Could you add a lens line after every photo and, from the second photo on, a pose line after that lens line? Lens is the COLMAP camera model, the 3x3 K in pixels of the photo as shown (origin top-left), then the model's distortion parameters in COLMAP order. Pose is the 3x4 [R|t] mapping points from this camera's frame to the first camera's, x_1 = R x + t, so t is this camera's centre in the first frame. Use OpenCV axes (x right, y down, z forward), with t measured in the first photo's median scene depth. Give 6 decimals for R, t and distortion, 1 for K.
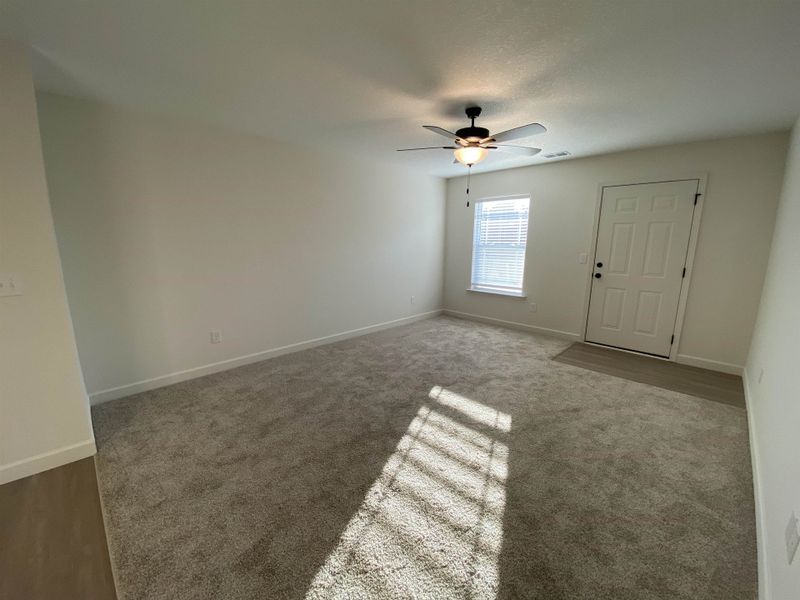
lens RADIAL K [[306.5, 0, 384.4], [0, 306.5, 297.1], [0, 0, 1]] dist [0.001011, 0.000009]
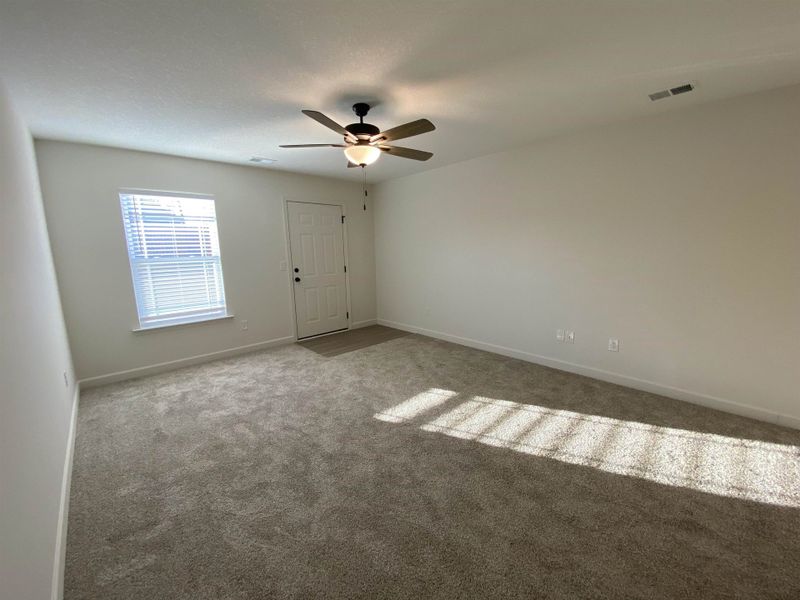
lens RADIAL K [[319.7, 0, 400.0], [0, 319.7, 300.0], [0, 0, 1]] dist [0.000864, -0.000087]
pose [[0.062801, -0.171149, 0.983242, -0.636368], [0.205090, 0.966374, 0.155113, -0.145784], [-0.976726, 0.191912, 0.095790, 0.757397]]
